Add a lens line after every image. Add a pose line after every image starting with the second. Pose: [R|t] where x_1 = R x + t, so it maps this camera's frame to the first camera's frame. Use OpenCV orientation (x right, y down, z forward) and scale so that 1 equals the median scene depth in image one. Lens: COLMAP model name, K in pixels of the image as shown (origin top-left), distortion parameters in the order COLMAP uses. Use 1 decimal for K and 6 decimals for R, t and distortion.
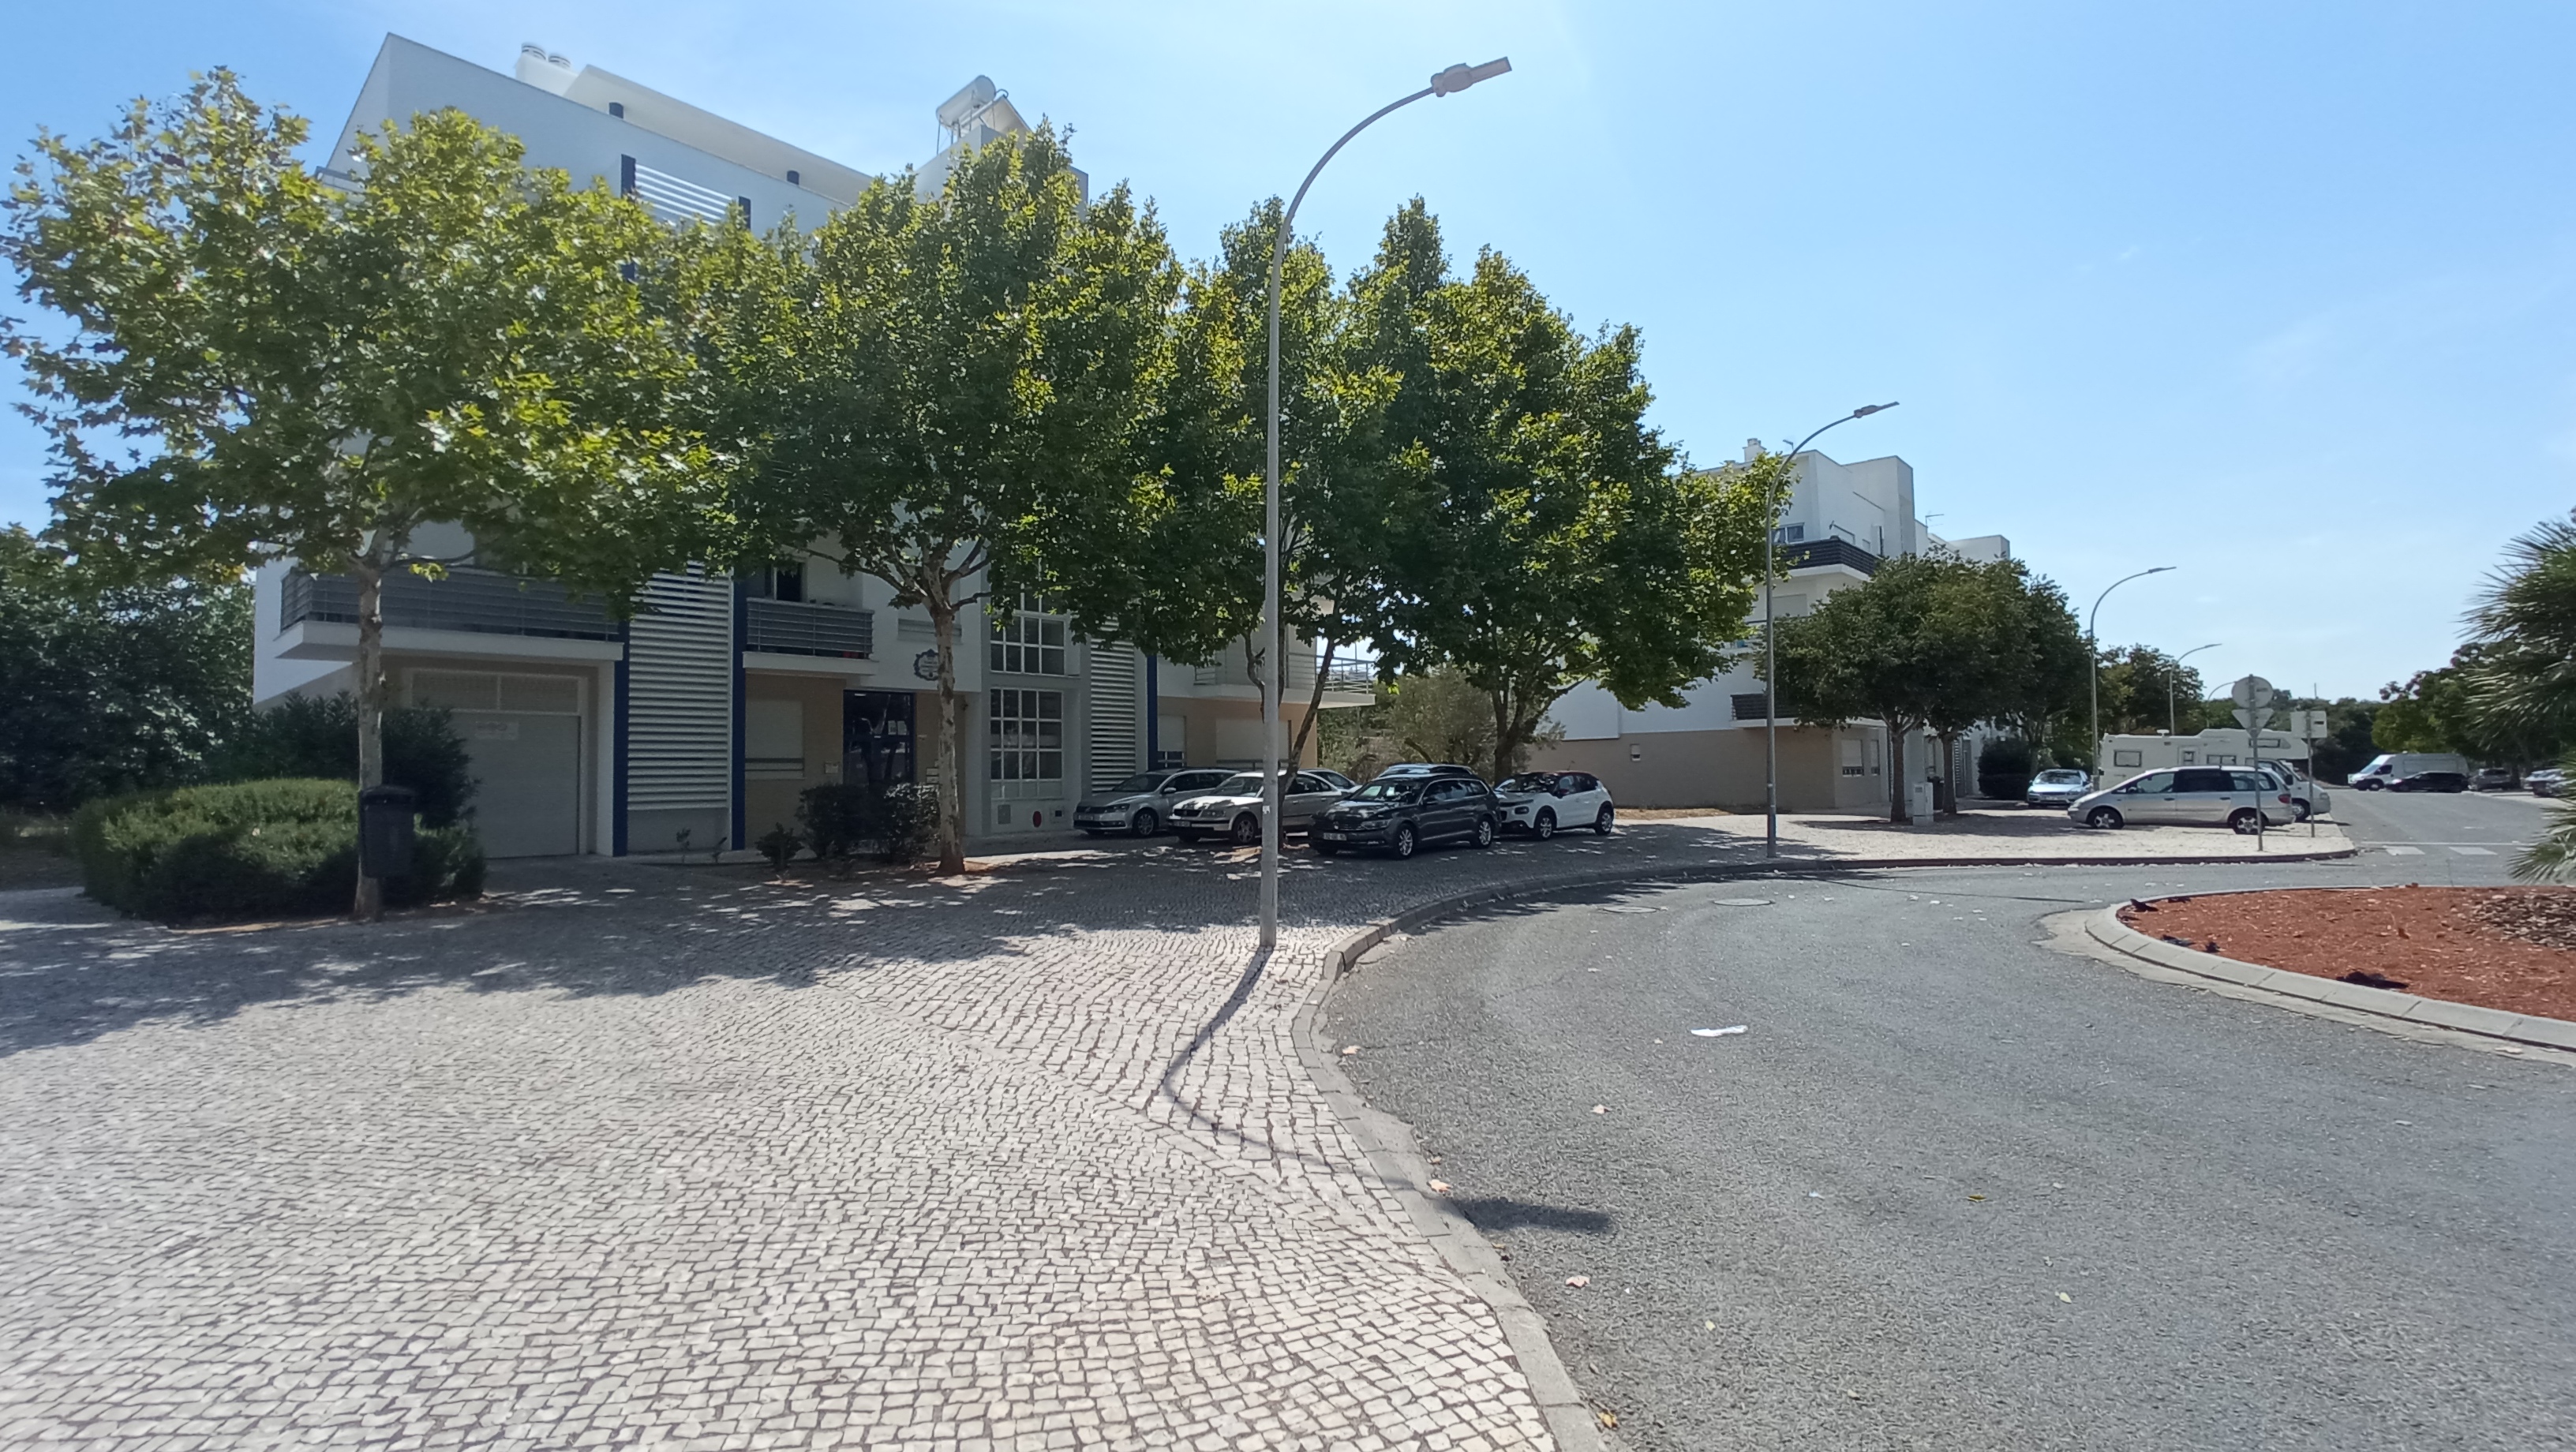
lens RADIAL K [[1113.9, 0, 1288.0], [0, 1113.9, 726.0], [0, 0, 1]] dist [0.000539, 0.000005]
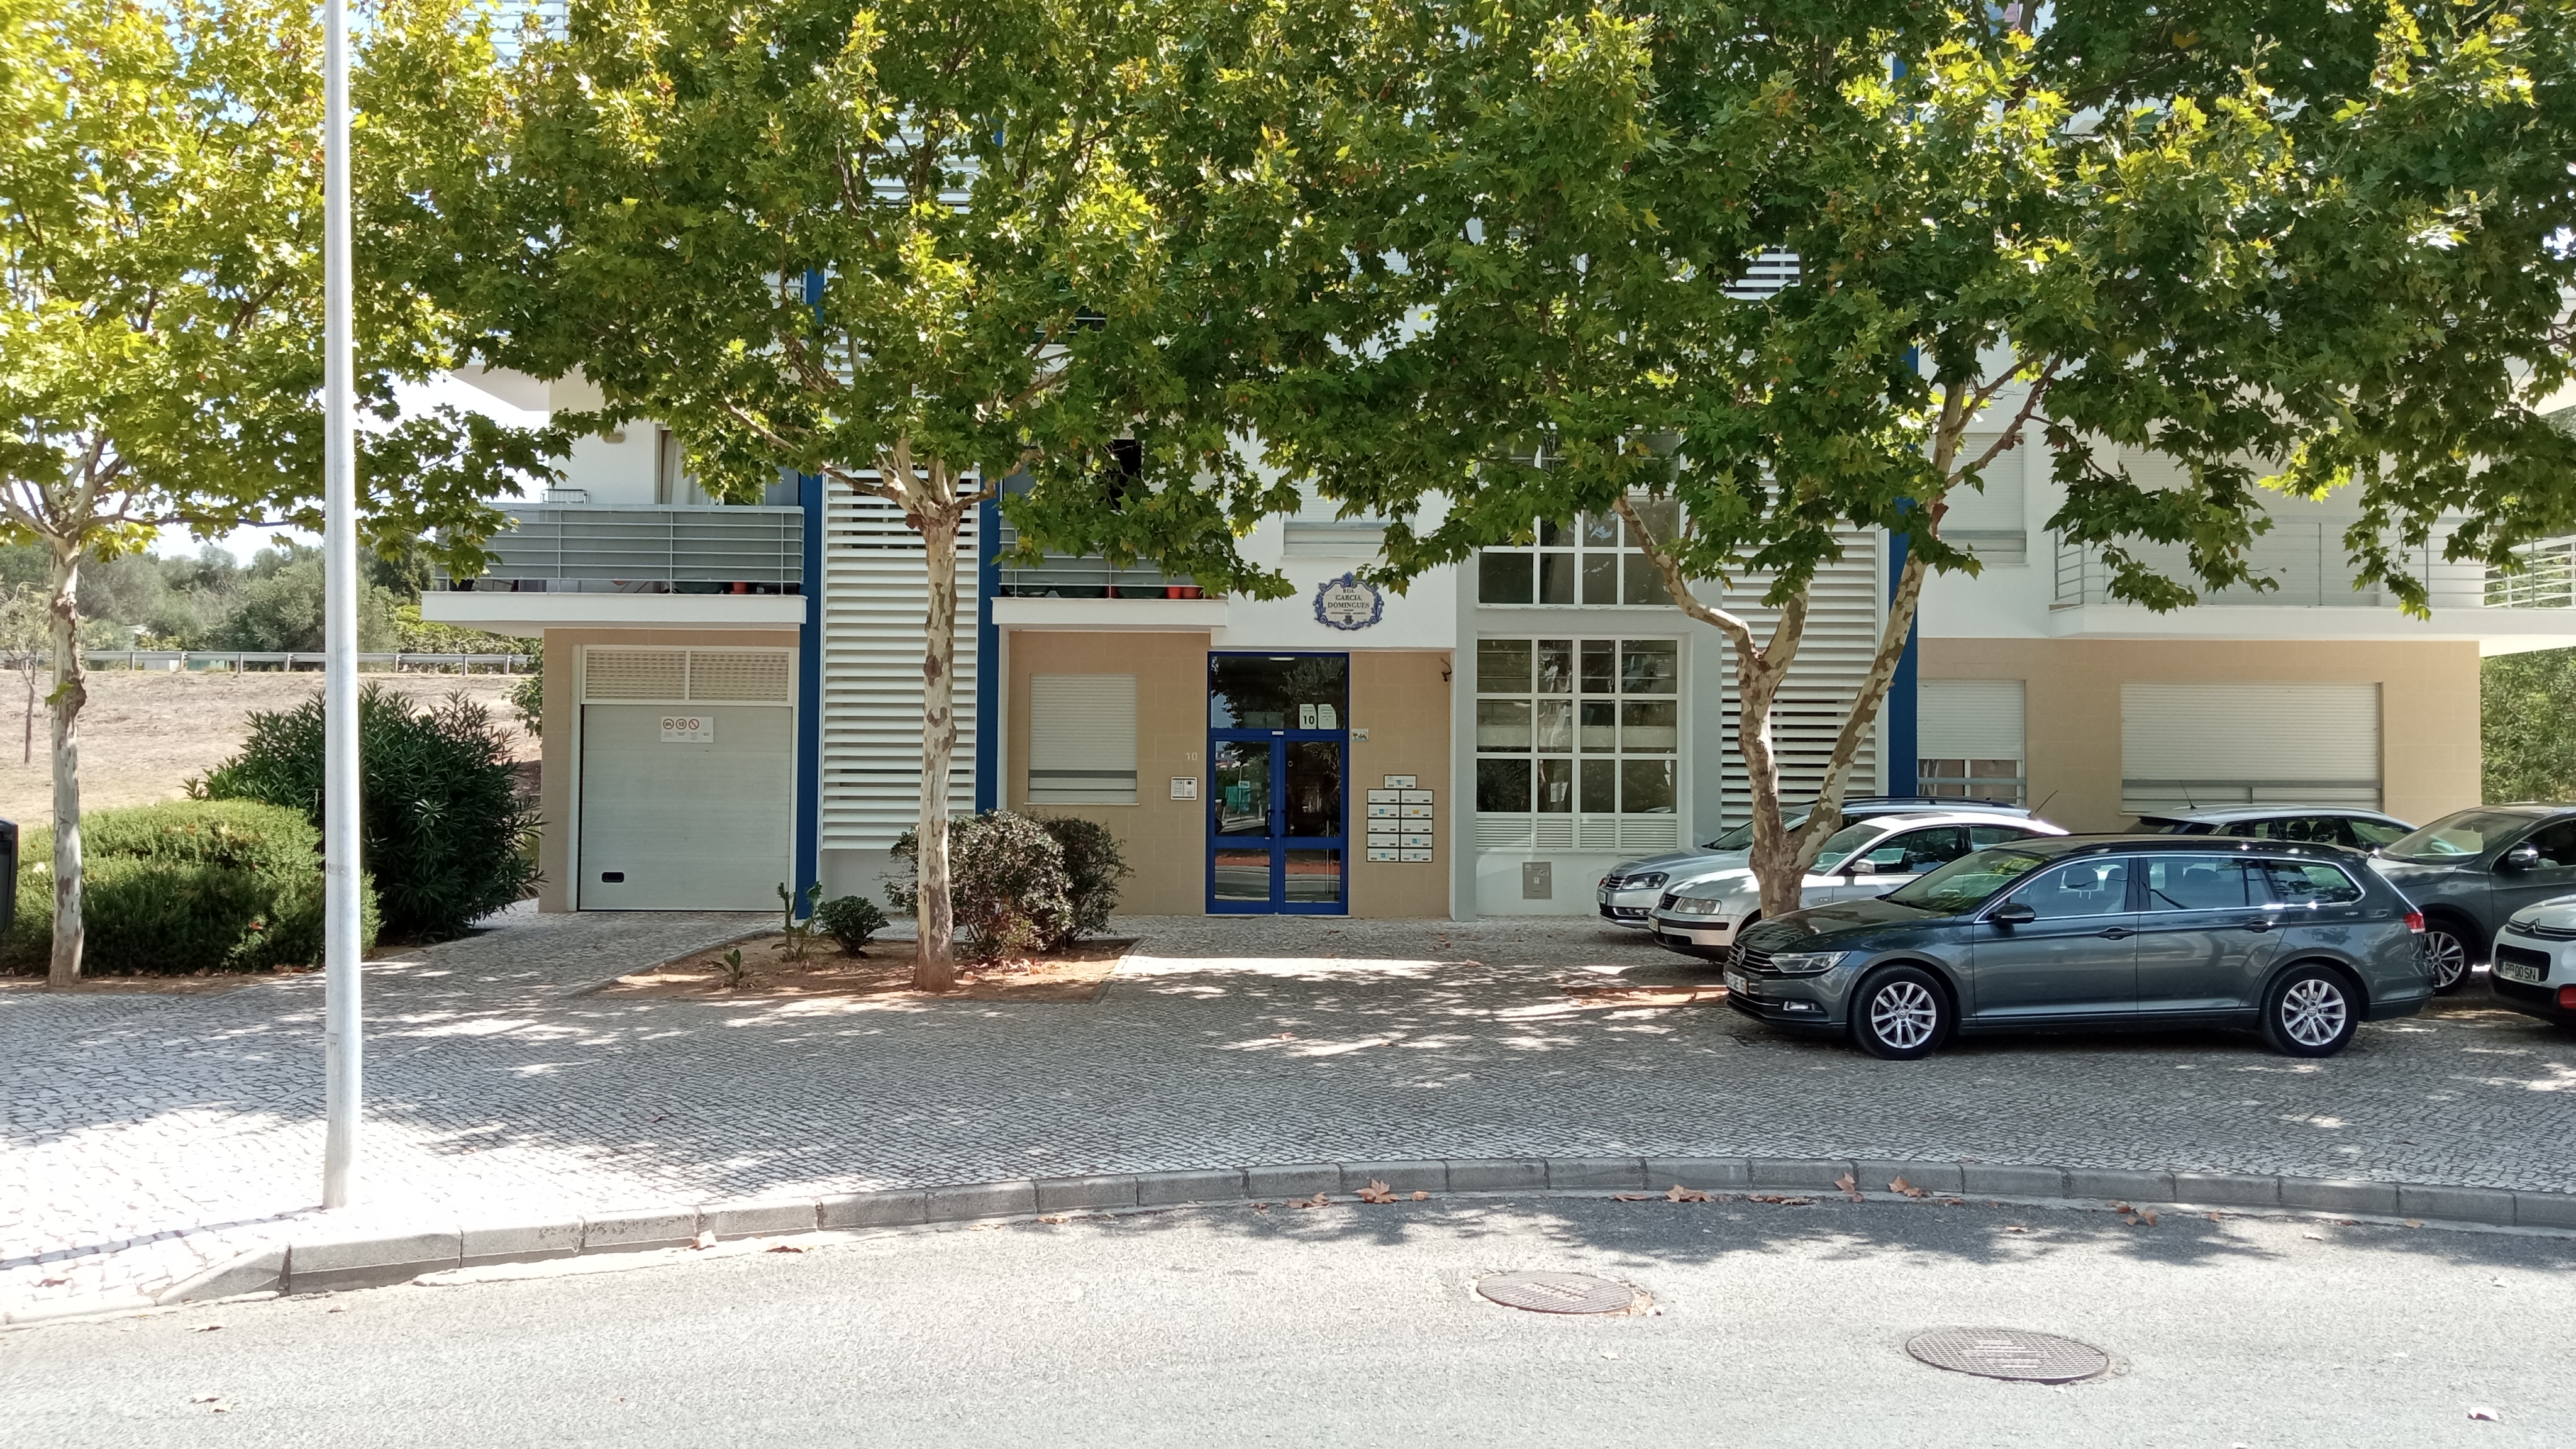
lens RADIAL K [[2074.8, 0, 1288.0], [0, 2074.8, 724.5], [0, 0, 1]] dist [-0.001356, -0.000890]
pose [[0.720011, 0.002397, -0.693959, 0.420856], [0.013377, 0.999760, 0.017332, -0.014615], [0.693834, -0.021762, 0.719806, 0.282058]]
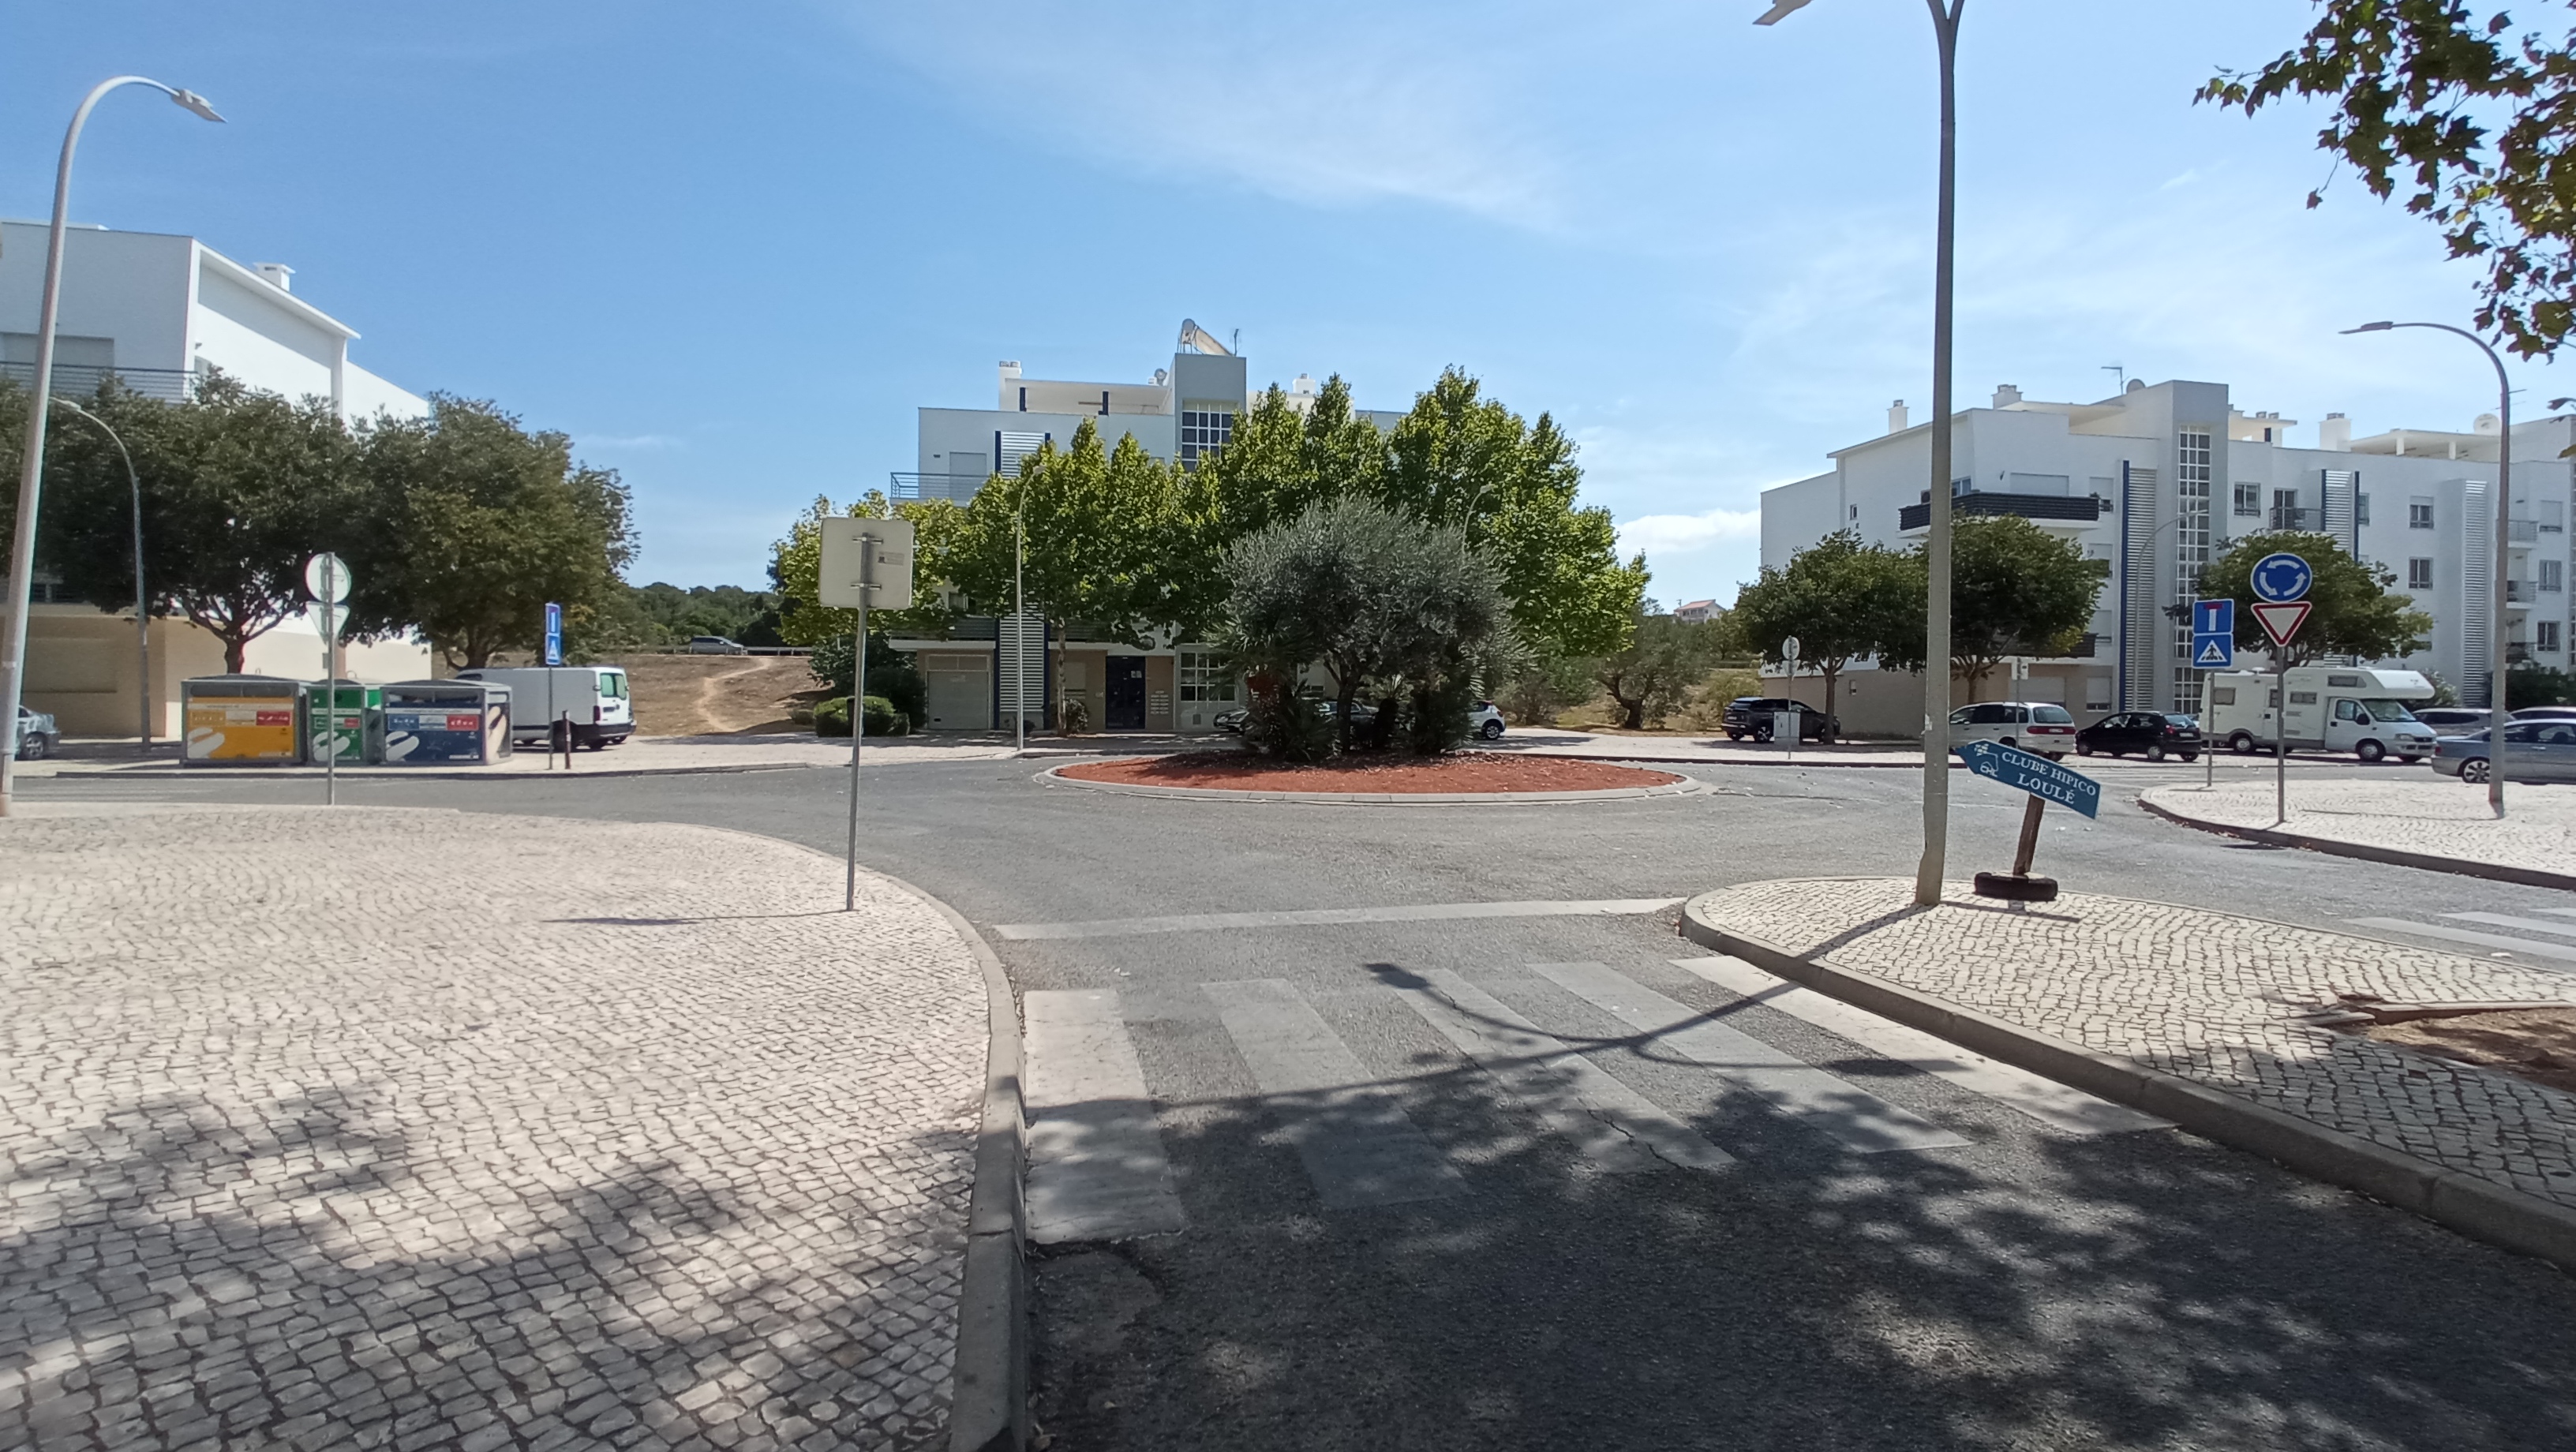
lens RADIAL K [[1113.9, 0, 1288.0], [0, 1113.9, 726.0], [0, 0, 1]] dist [0.000539, 0.000005]
pose [[0.839585, 0.015027, -0.543020, 1.126205], [0.014440, 0.998647, 0.049963, -0.001794], [0.543036, -0.049789, 0.838232, -0.619154]]
